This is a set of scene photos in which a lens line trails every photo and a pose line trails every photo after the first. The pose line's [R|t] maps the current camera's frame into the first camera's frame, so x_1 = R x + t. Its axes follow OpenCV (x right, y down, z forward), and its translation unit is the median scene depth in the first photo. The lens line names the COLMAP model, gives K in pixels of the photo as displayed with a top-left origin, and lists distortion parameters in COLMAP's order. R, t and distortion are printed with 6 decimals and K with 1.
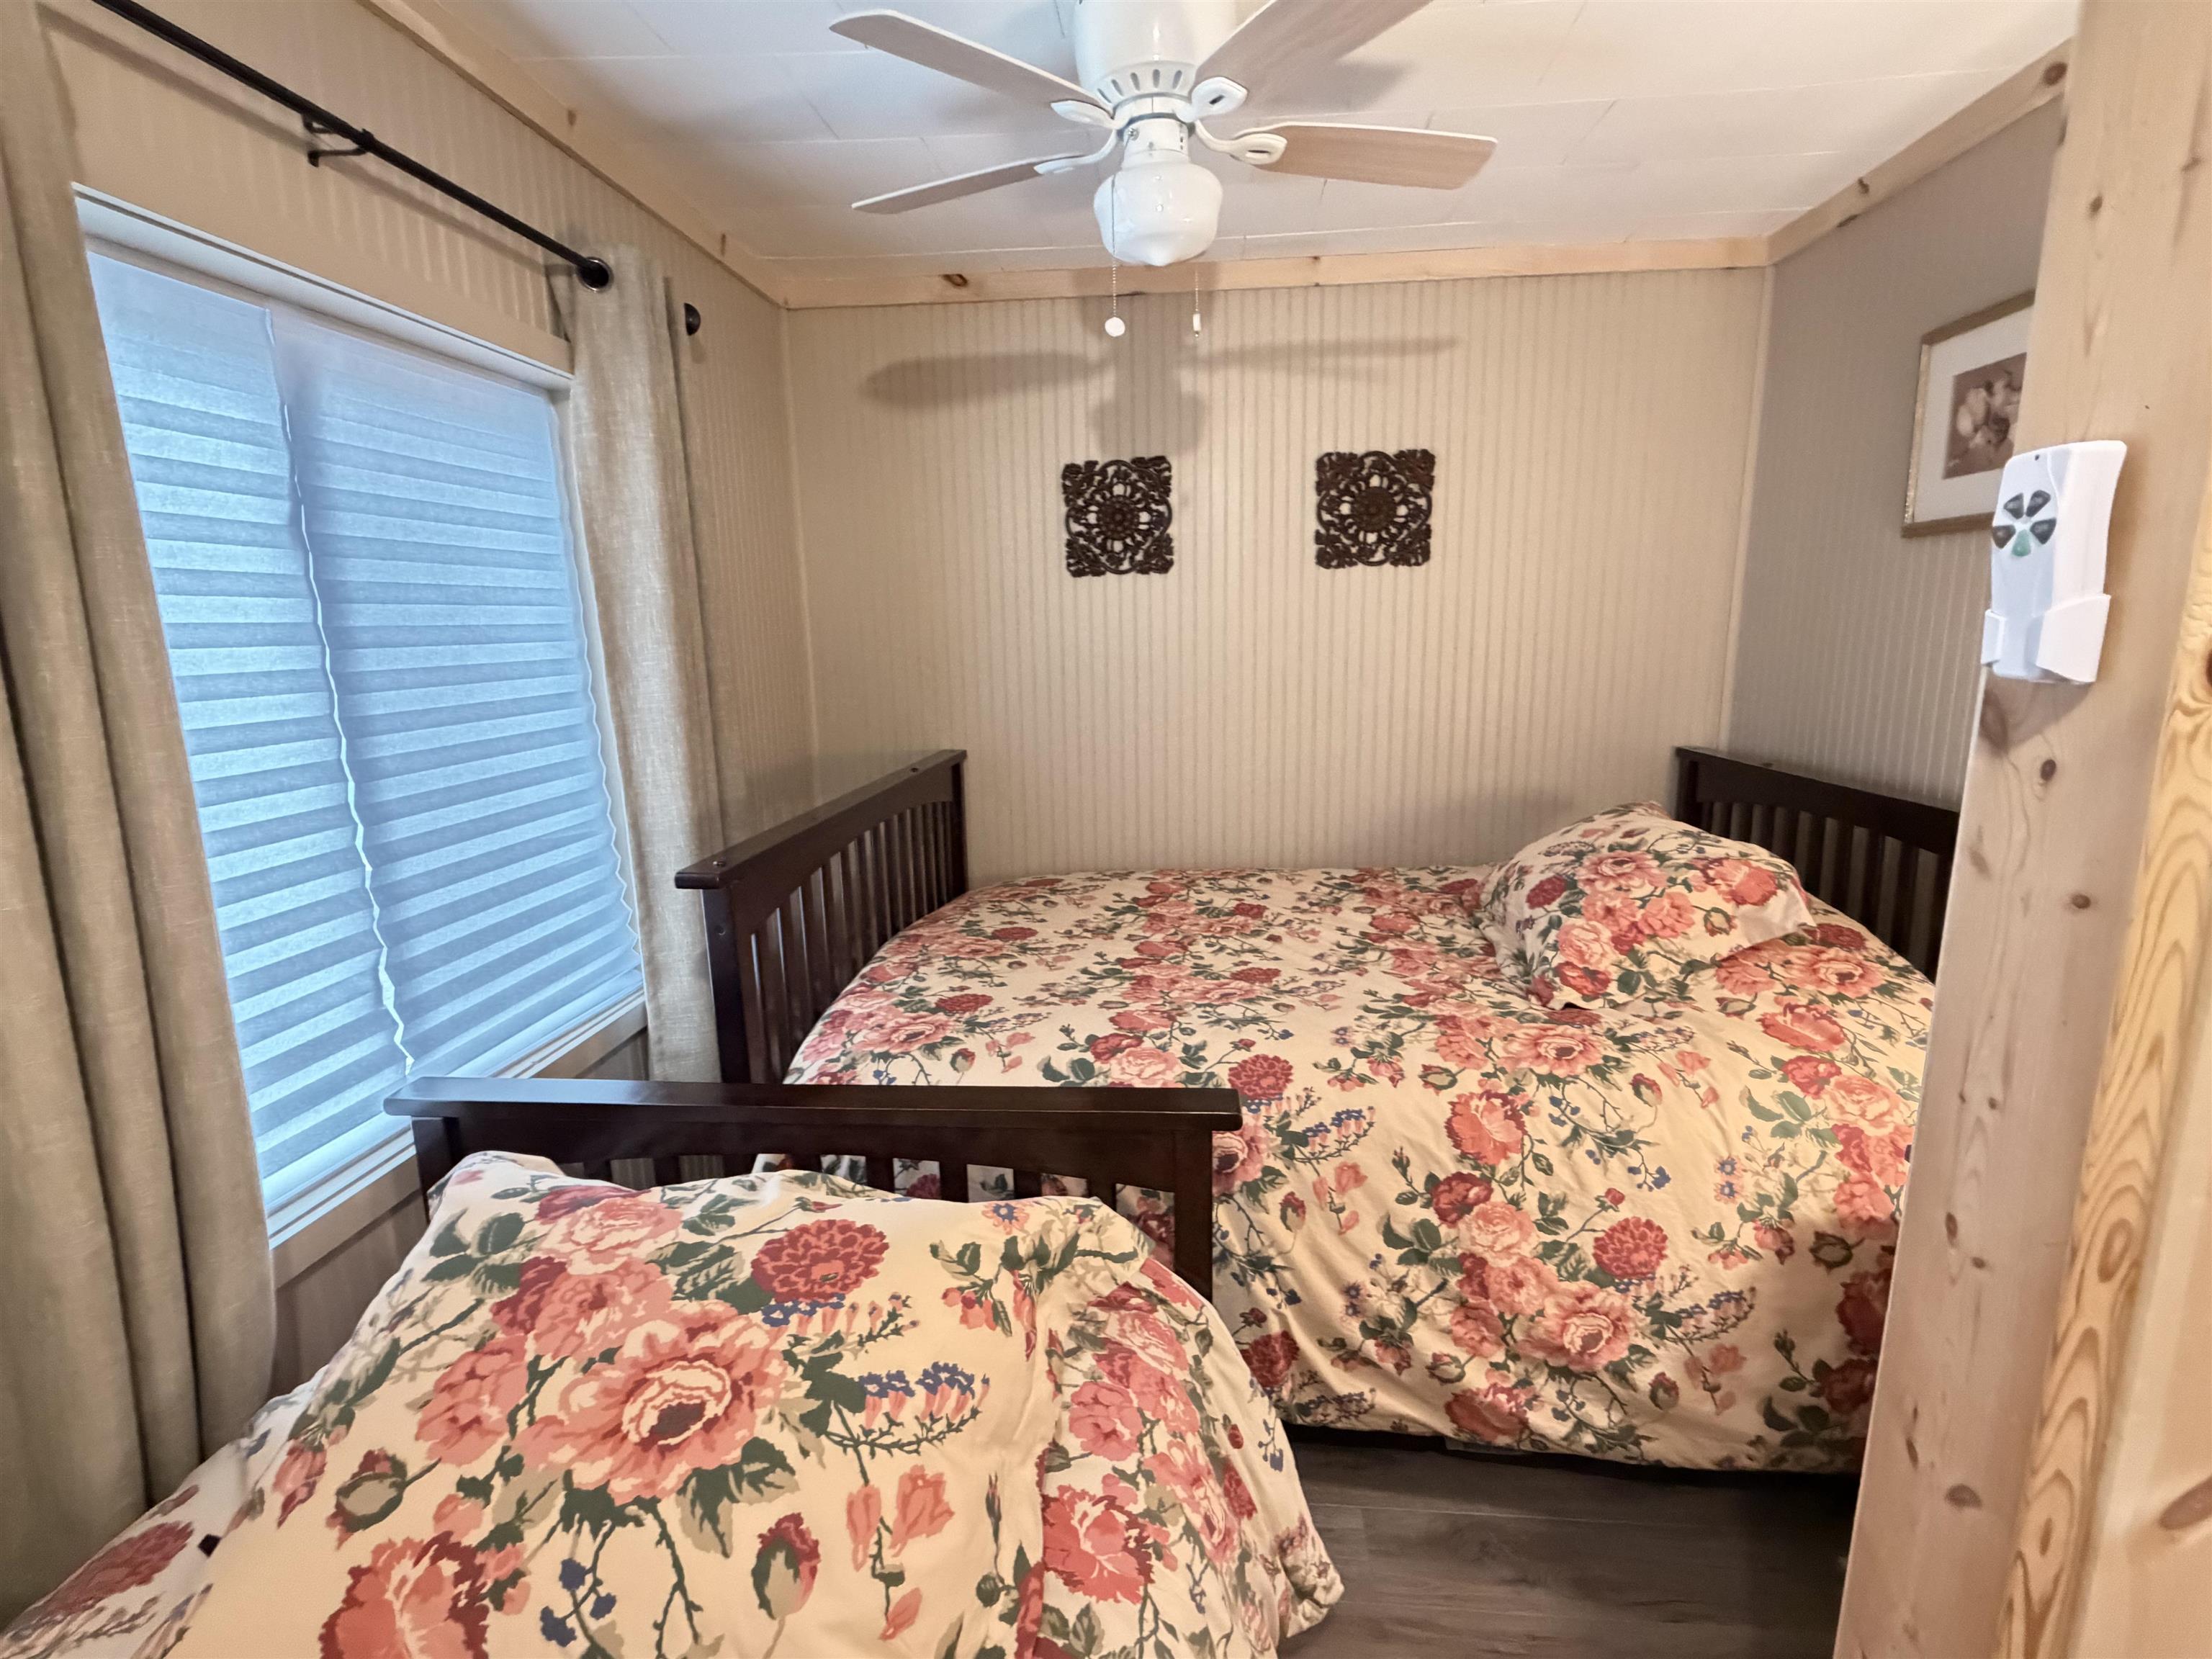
lens RADIAL K [[1032.4, 0, 1107.0], [0, 1032.4, 831.3], [0, 0, 1]] dist [-0.003792, 0.001452]
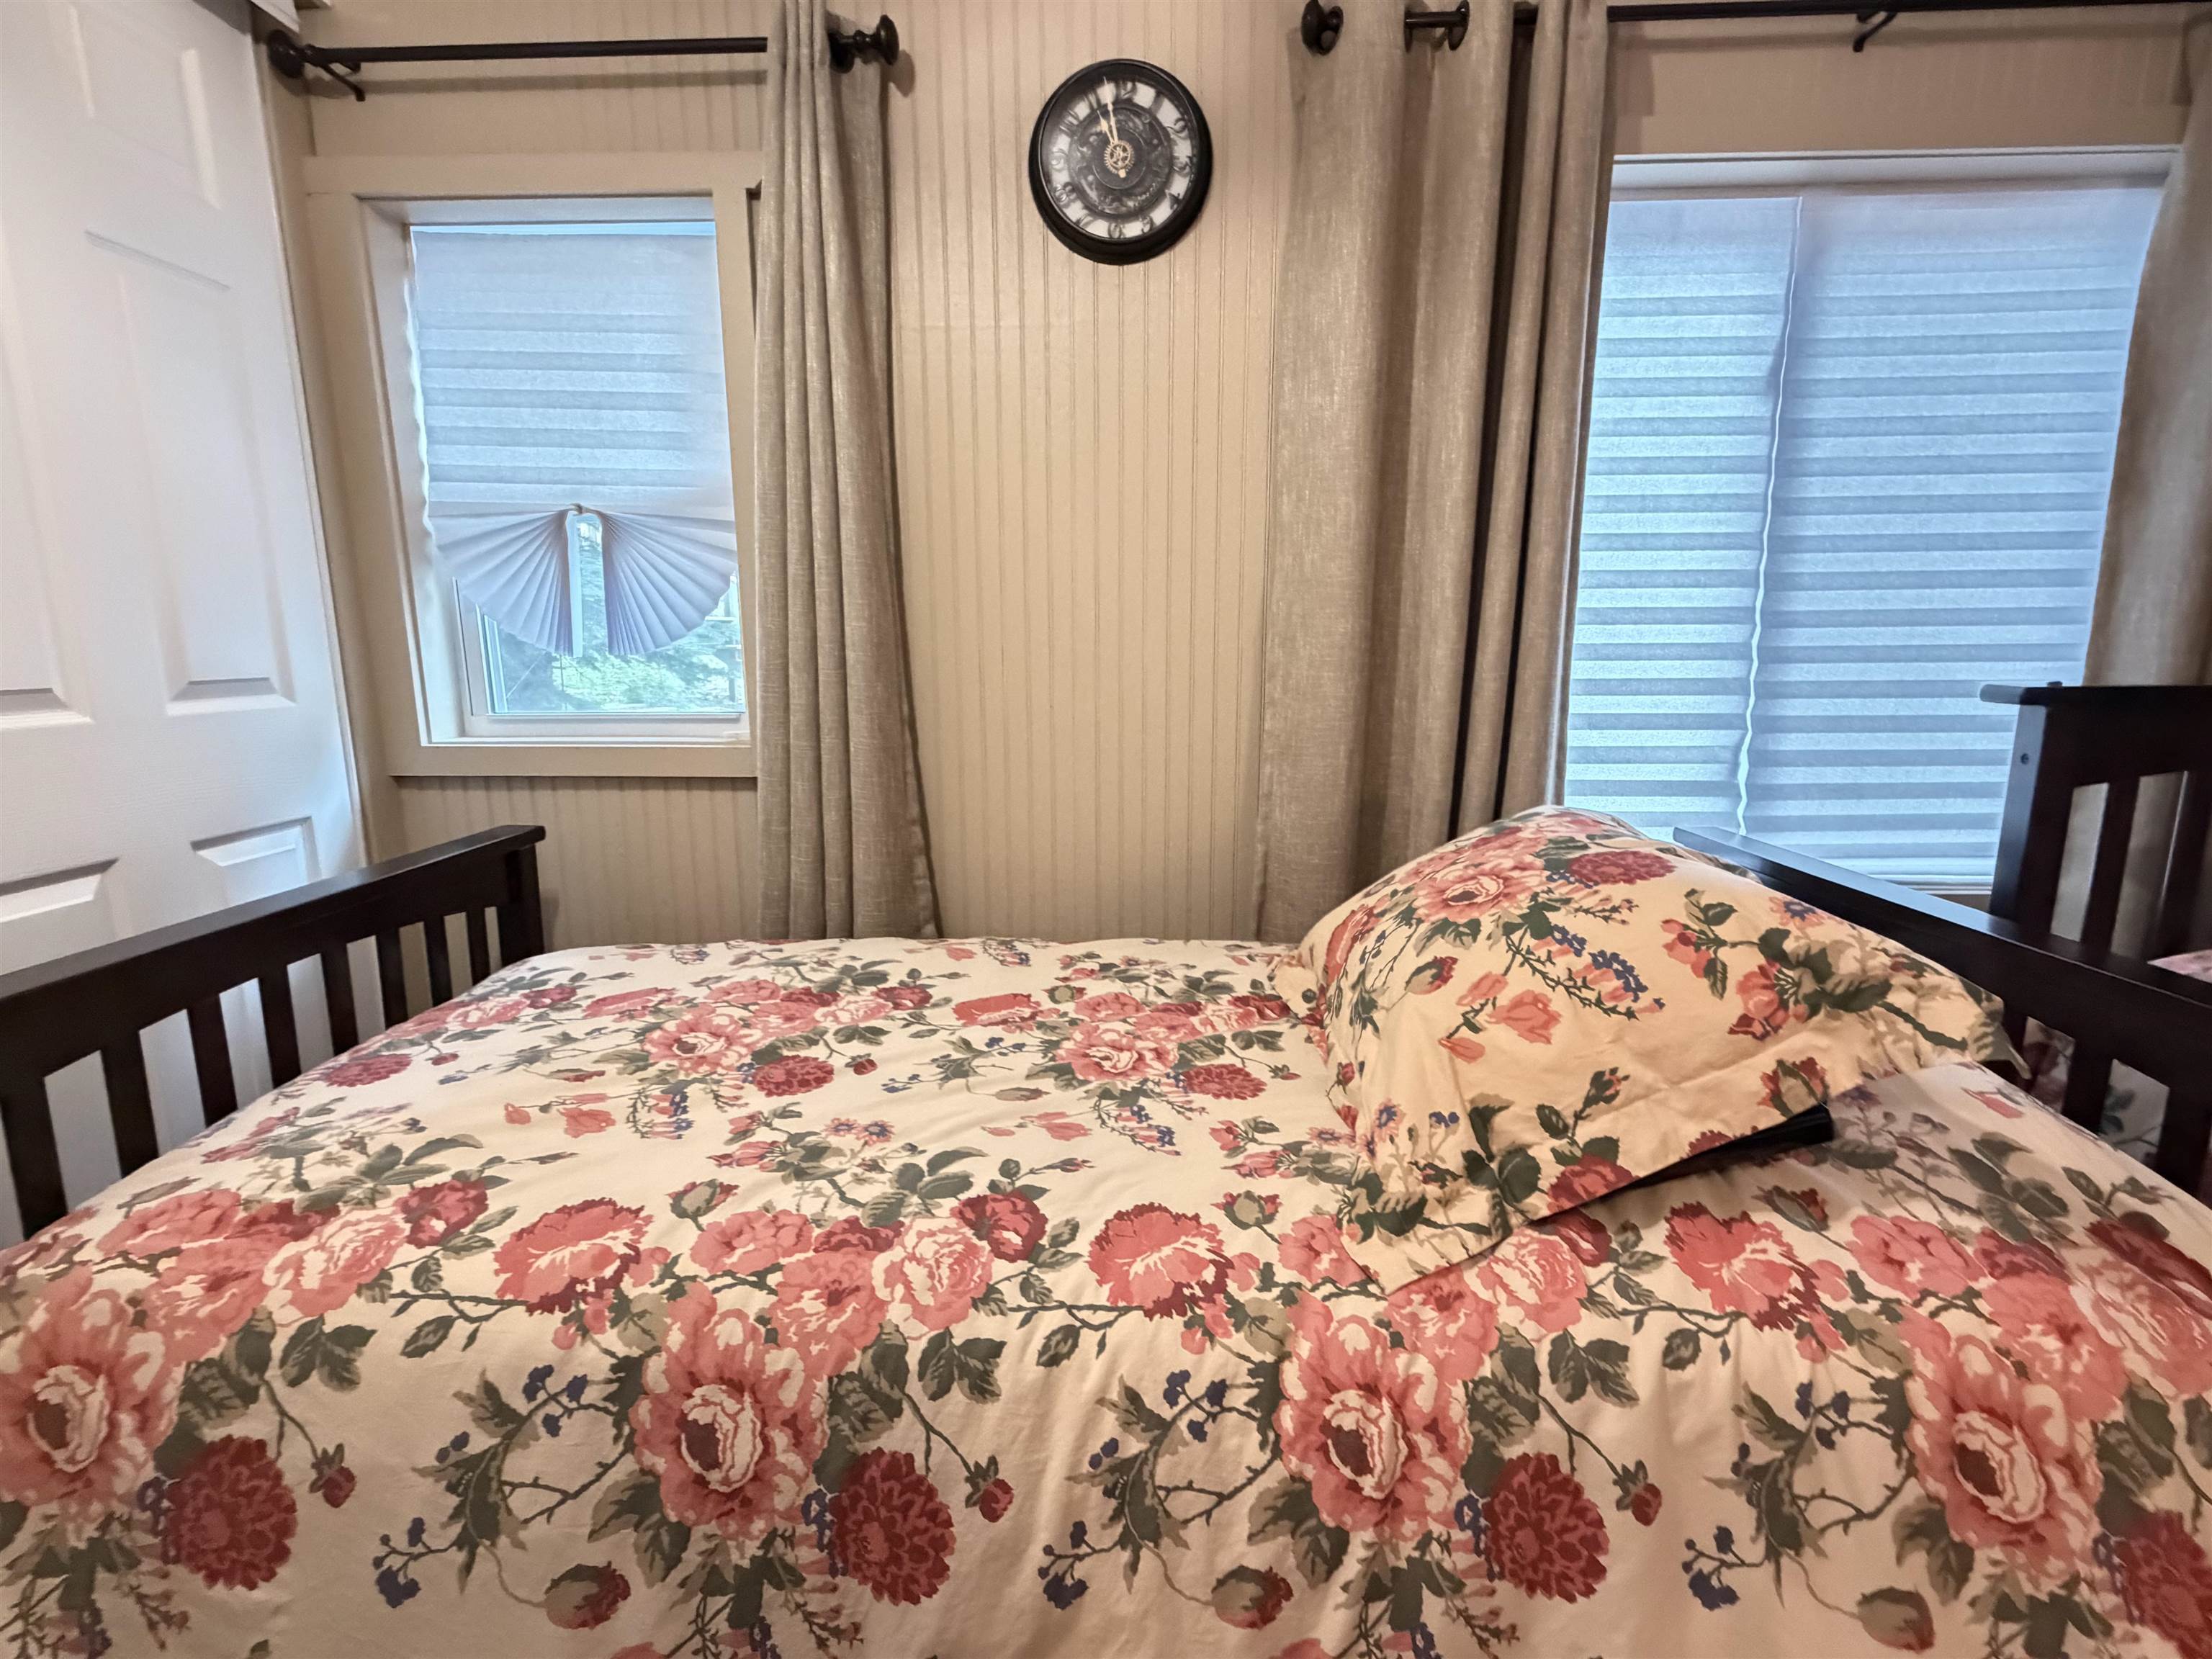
lens RADIAL K [[1032.4, 0, 1098.4], [0, 1032.4, 833.5], [0, 0, 1]] dist [-0.003792, 0.001452]
pose [[0.061994, 0.203310, -0.977150, 0.734244], [-0.189515, 0.963620, 0.188471, 0.233958], [0.979919, 0.173500, 0.098269, 0.253456]]
